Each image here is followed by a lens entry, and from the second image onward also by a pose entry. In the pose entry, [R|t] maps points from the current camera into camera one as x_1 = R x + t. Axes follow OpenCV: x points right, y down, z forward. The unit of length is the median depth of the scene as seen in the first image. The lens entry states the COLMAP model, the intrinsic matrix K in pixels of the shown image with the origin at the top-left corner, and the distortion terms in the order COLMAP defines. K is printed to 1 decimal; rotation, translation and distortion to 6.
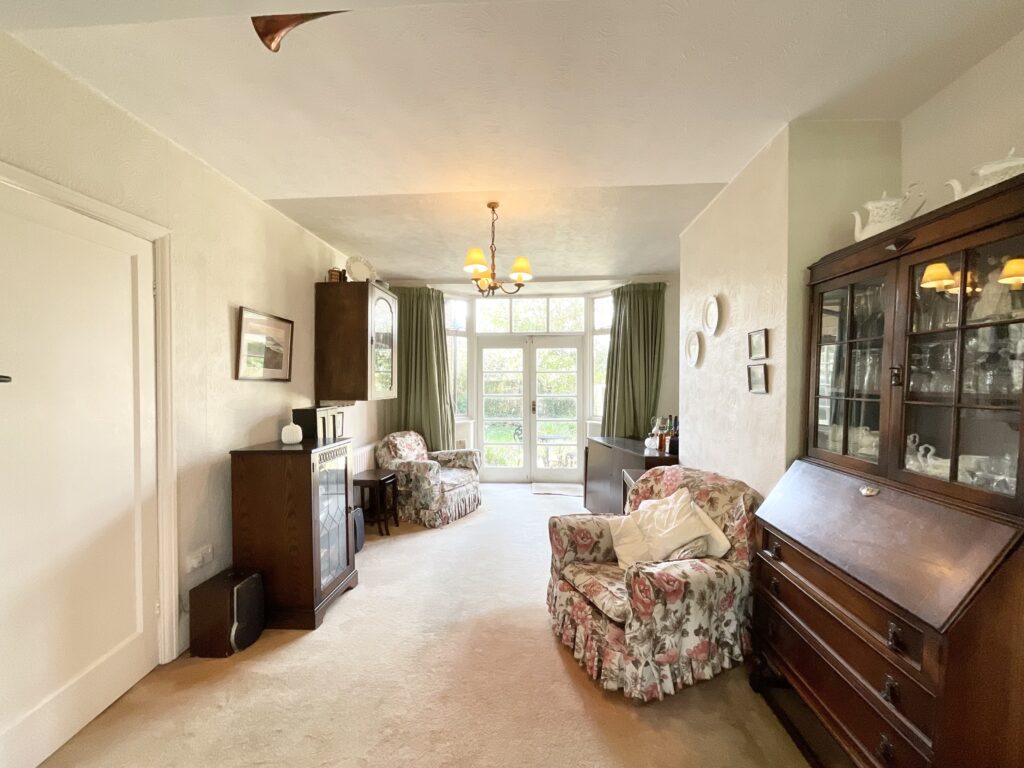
lens RADIAL K [[410.9, 0, 512.8], [0, 410.9, 387.5], [0, 0, 1]] dist [-0.010768, 0.000109]
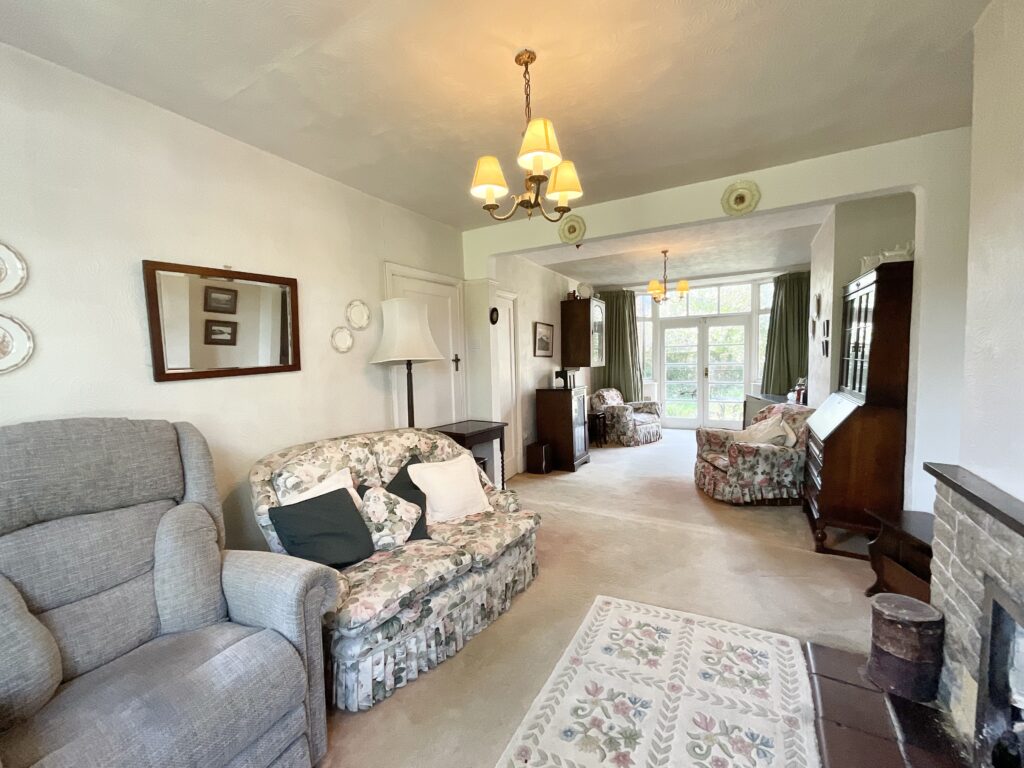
lens RADIAL K [[410.9, 0, 507.6], [0, 410.9, 385.5], [0, 0, 1]] dist [-0.010768, 0.000109]
pose [[0.894760, 0.007732, -0.446480, 0.101481], [0.019442, 0.998227, 0.056250, 0.005444], [0.446124, -0.059010, 0.893024, -0.663822]]
